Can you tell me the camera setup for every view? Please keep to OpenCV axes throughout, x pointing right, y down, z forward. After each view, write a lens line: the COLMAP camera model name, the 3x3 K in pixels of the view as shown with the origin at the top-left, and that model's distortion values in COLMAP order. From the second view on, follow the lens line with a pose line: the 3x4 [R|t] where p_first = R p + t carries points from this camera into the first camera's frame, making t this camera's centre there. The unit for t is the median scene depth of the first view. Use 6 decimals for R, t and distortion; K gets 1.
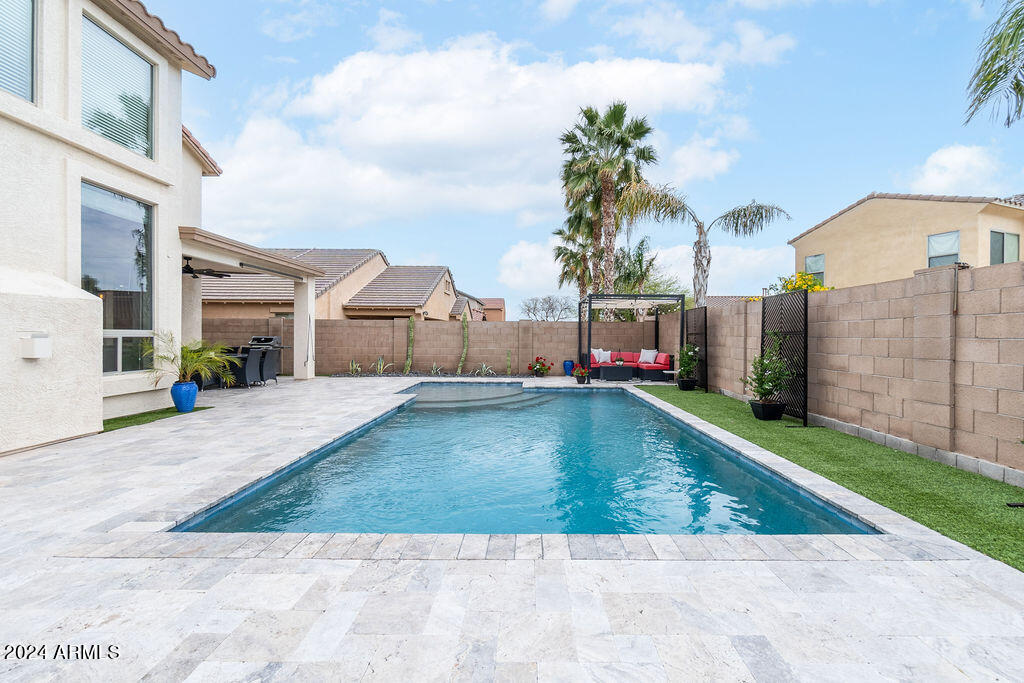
lens RADIAL K [[441.6, 0, 518.9], [0, 441.6, 337.1], [0, 0, 1]] dist [0.000155, 0.000028]
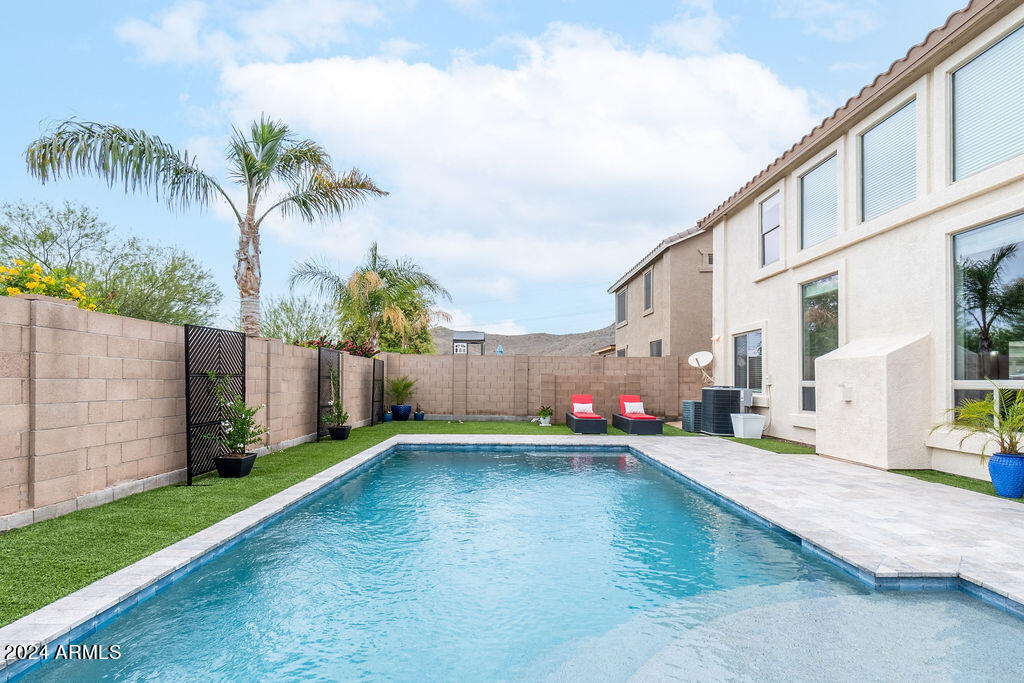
lens RADIAL K [[505.0, 0, 509.9], [0, 505.0, 374.8], [0, 0, 1]] dist [-0.000384, -0.000806]
pose [[-0.998889, -0.012909, -0.045316, 0.066456], [-0.012217, 0.999805, -0.015518, -0.001394], [0.045508, -0.014947, -0.998852, 1.823880]]
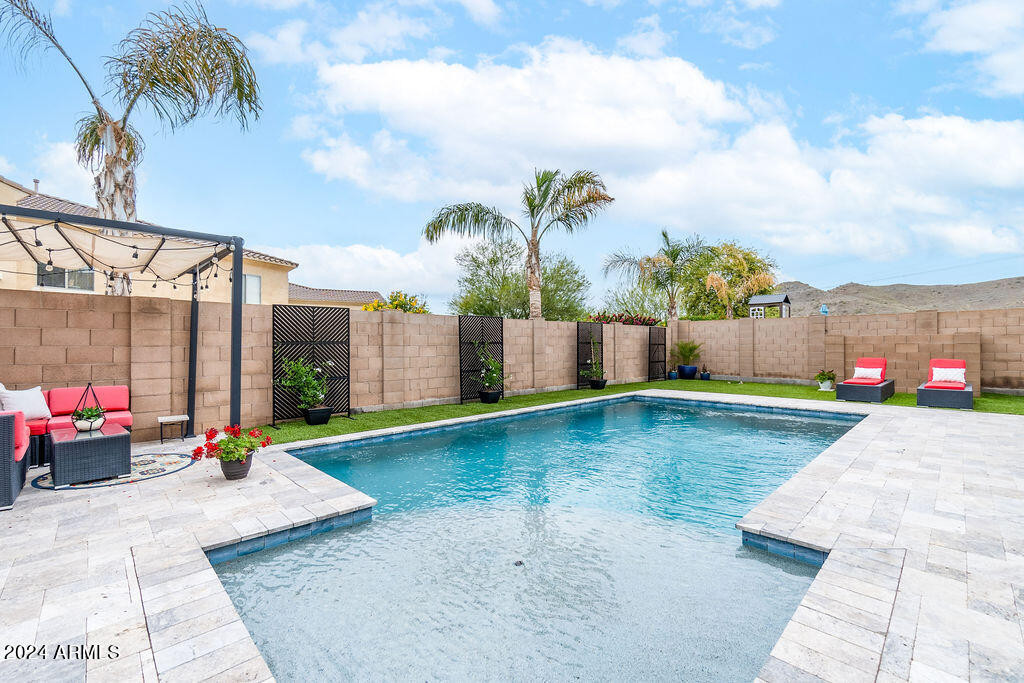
lens RADIAL K [[449.0, 0, 512.0], [0, 449.0, 341.5], [0, 0, 1]] dist [0.000734, -0.000060]
pose [[-0.729969, 0.004689, 0.683464, -0.458557], [-0.000020, 0.999976, -0.006883, -0.003445], [-0.683480, -0.005038, -0.729952, 1.836178]]
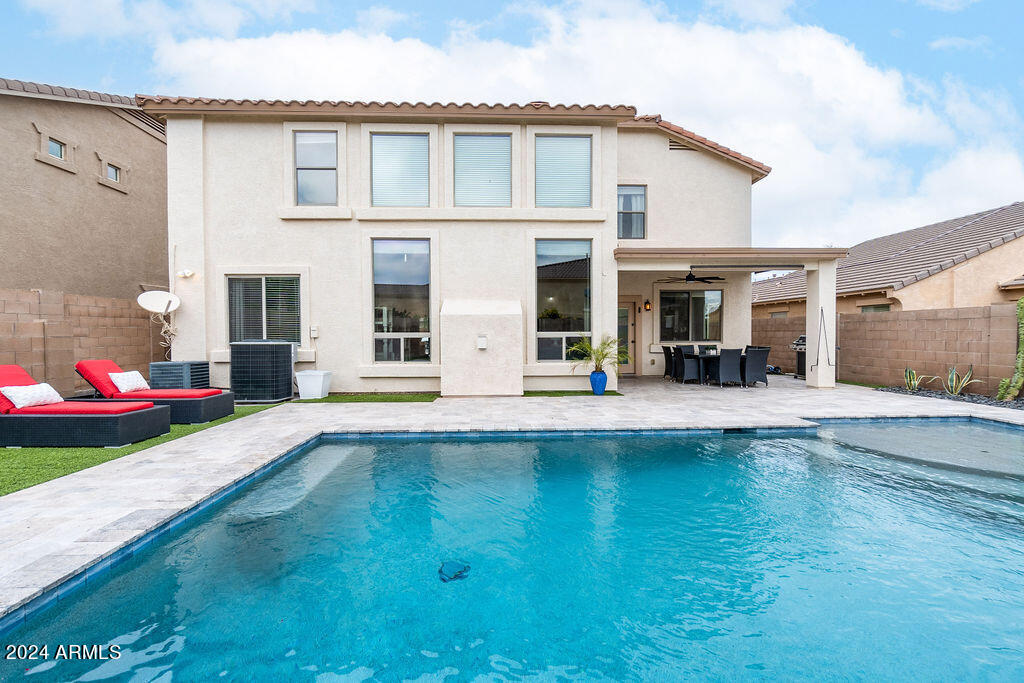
lens RADIAL K [[441.6, 0, 518.9], [0, 441.6, 337.1], [0, 0, 1]] dist [0.000155, 0.000028]
pose [[0.069723, -0.002917, -0.997562, 0.518181], [0.005935, 0.999979, -0.002509, 0.000941], [0.997549, -0.005745, 0.069738, 0.701921]]
